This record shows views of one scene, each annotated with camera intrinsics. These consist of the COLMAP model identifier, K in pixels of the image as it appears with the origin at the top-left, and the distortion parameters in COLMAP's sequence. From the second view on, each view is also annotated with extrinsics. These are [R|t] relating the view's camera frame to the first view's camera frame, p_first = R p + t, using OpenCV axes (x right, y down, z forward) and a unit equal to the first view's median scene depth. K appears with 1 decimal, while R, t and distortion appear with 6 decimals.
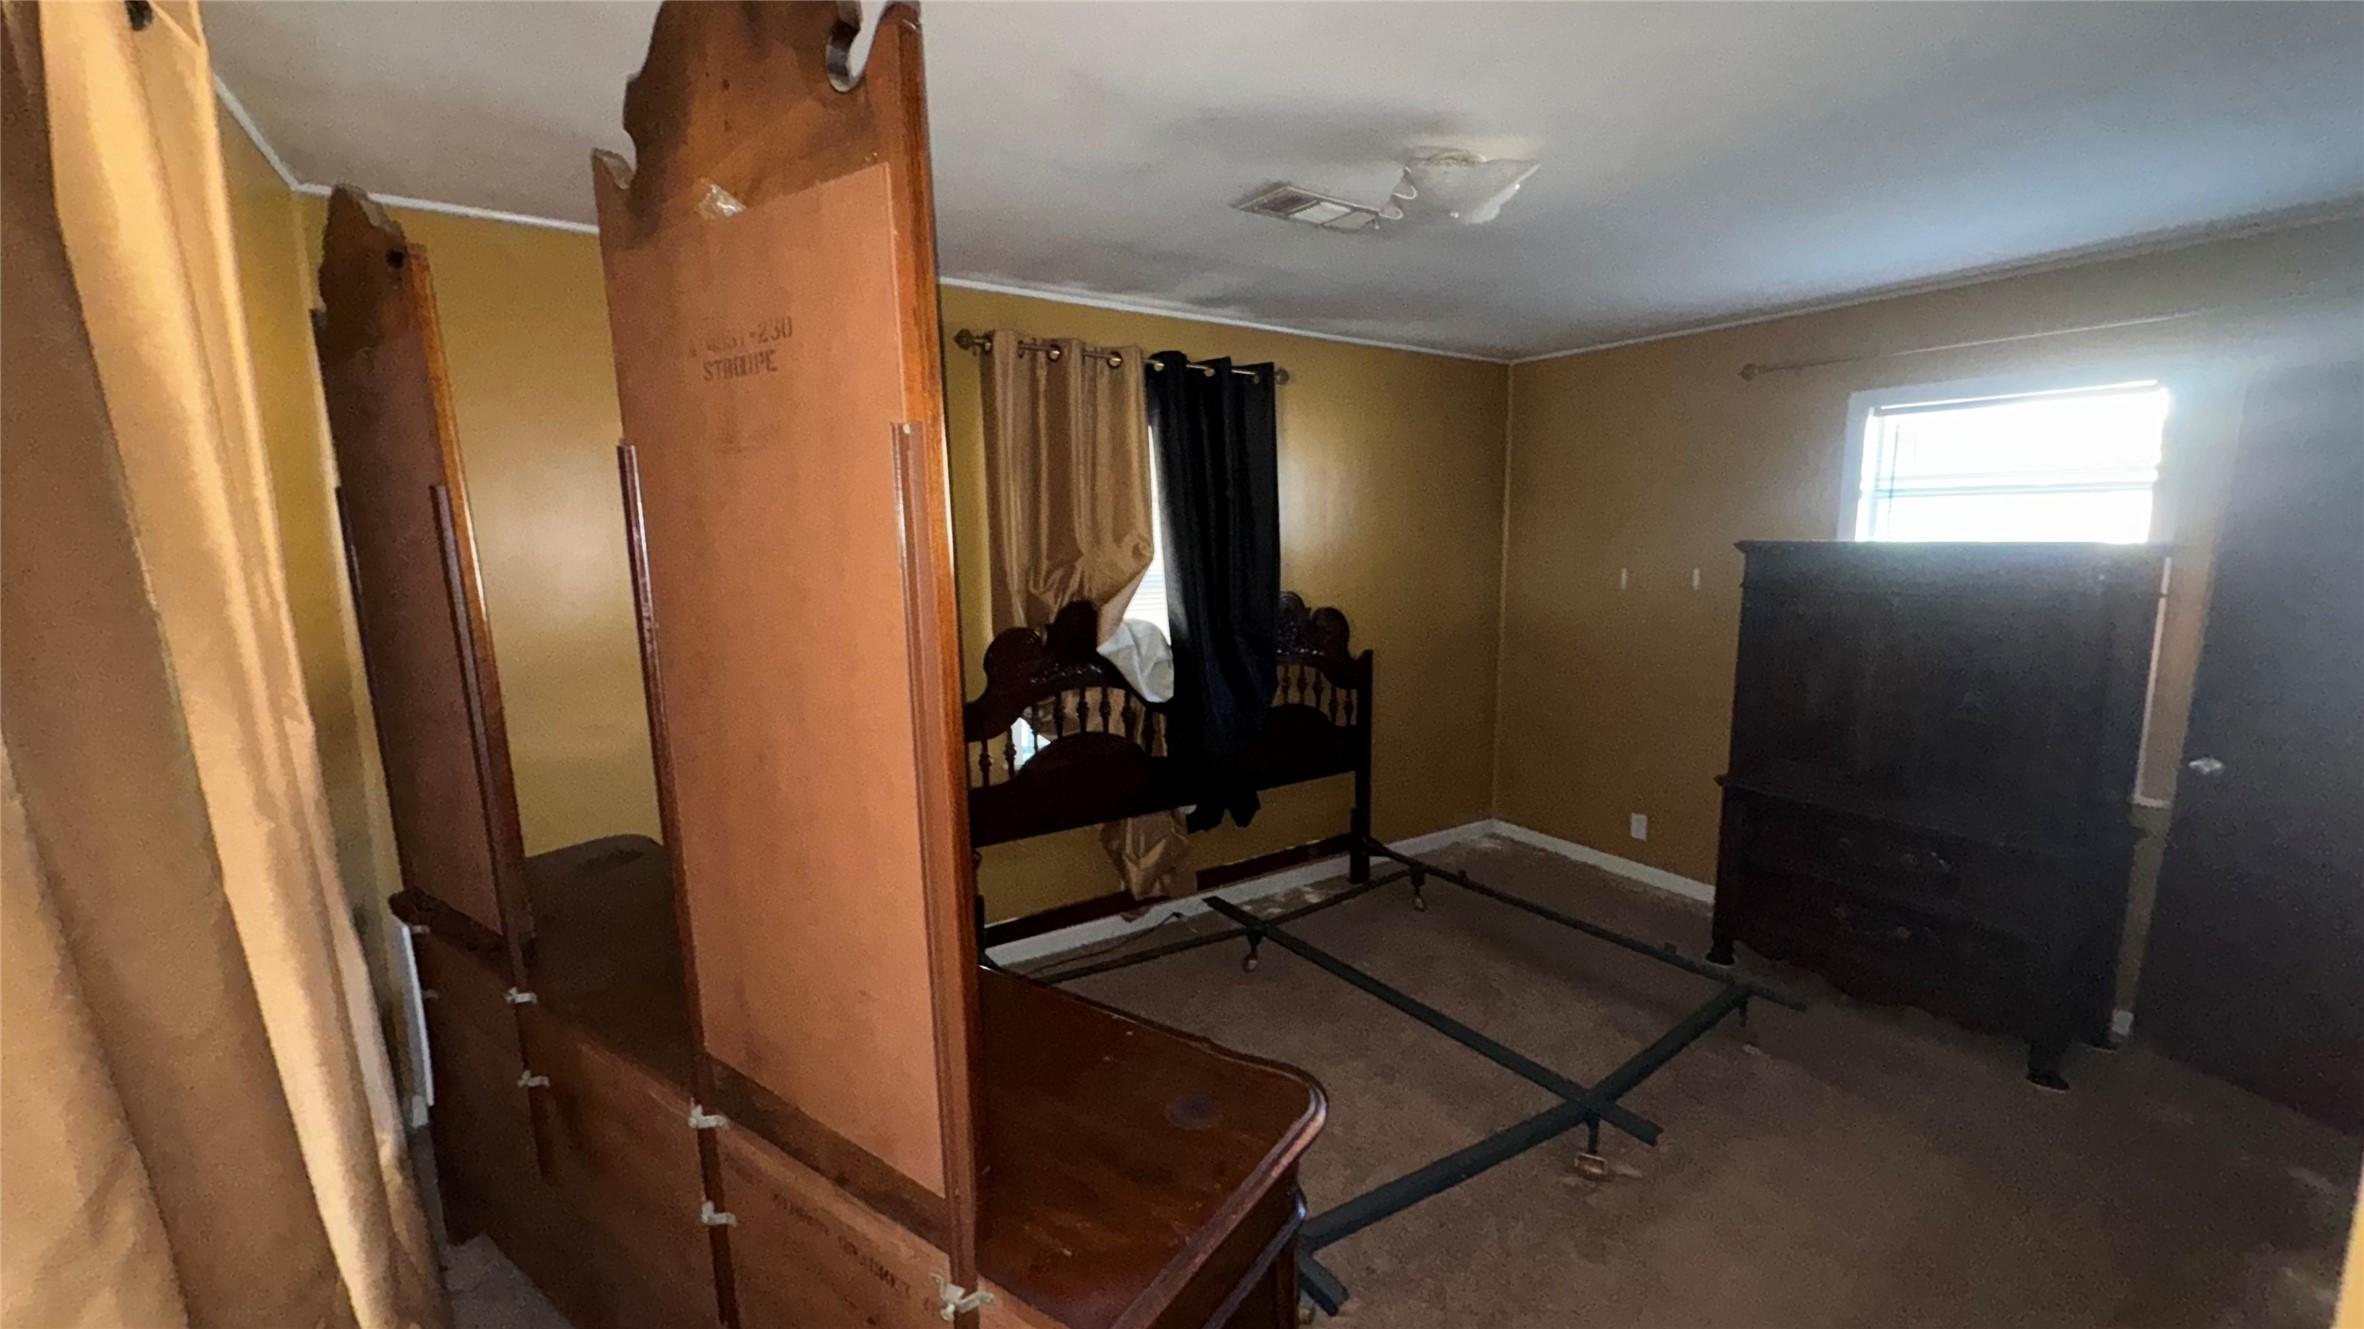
lens RADIAL K [[939.1, 0, 1182.0], [0, 939.1, 664.5], [0, 0, 1]] dist [-0.009360, -0.000053]
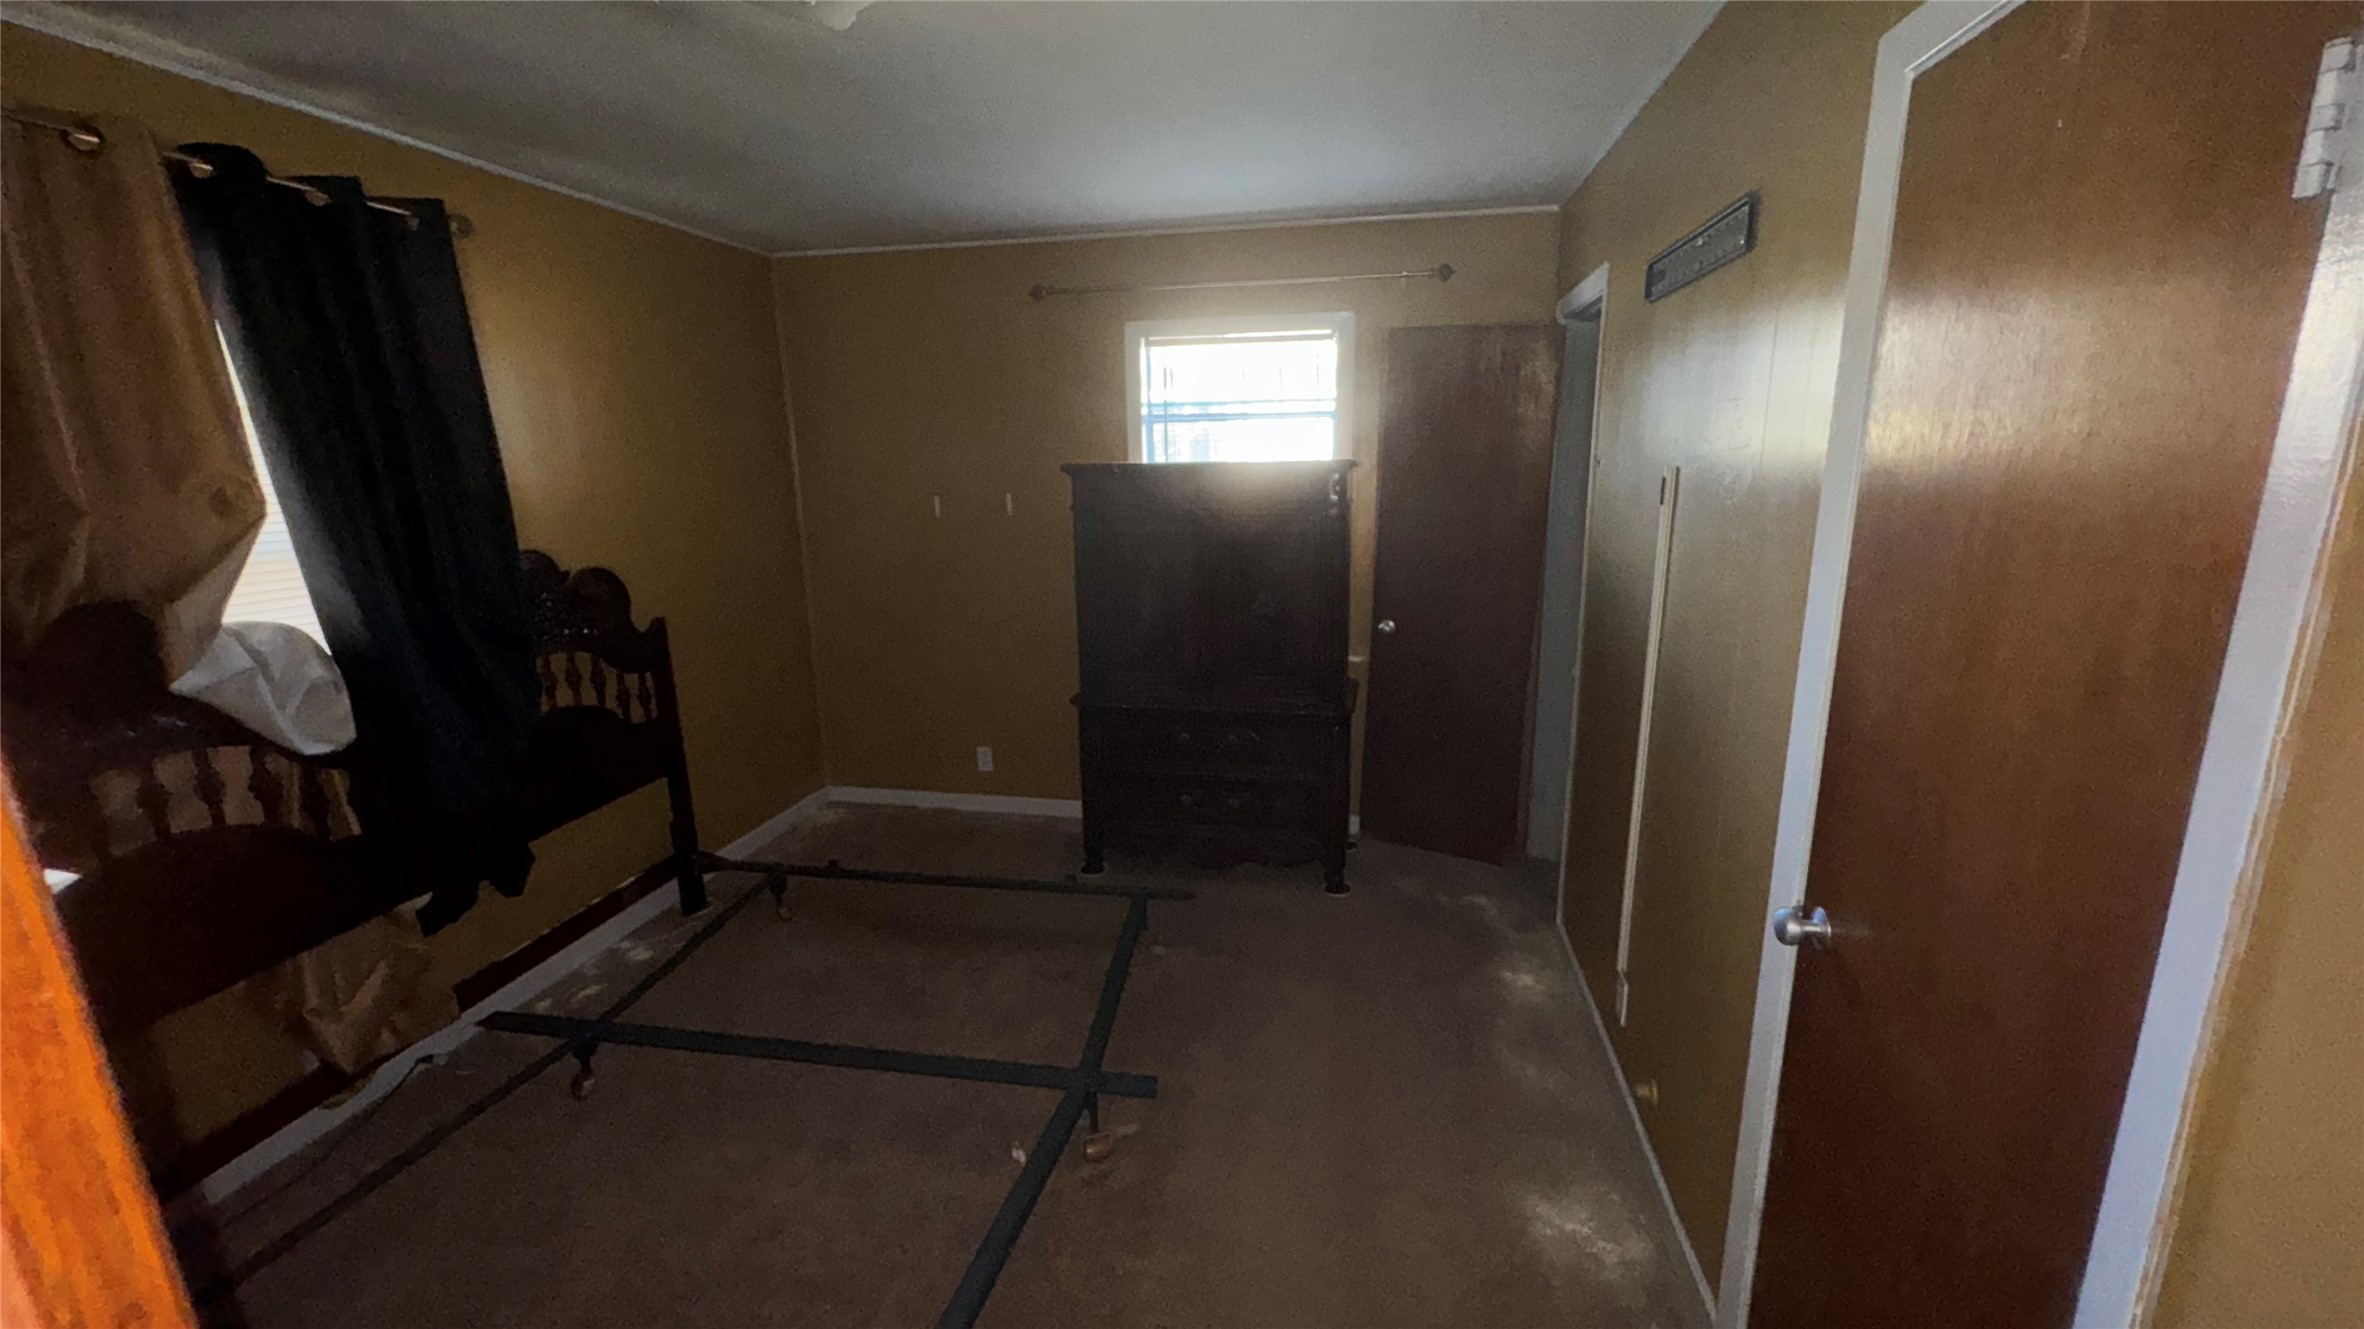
lens RADIAL K [[939.1, 0, 1182.0], [0, 939.1, 664.5], [0, 0, 1]] dist [-0.009360, -0.000053]
pose [[0.699125, -0.164002, 0.695936, -0.047405], [0.113401, 0.986452, 0.118543, -0.023640], [-0.705949, -0.003956, 0.708252, 0.184838]]
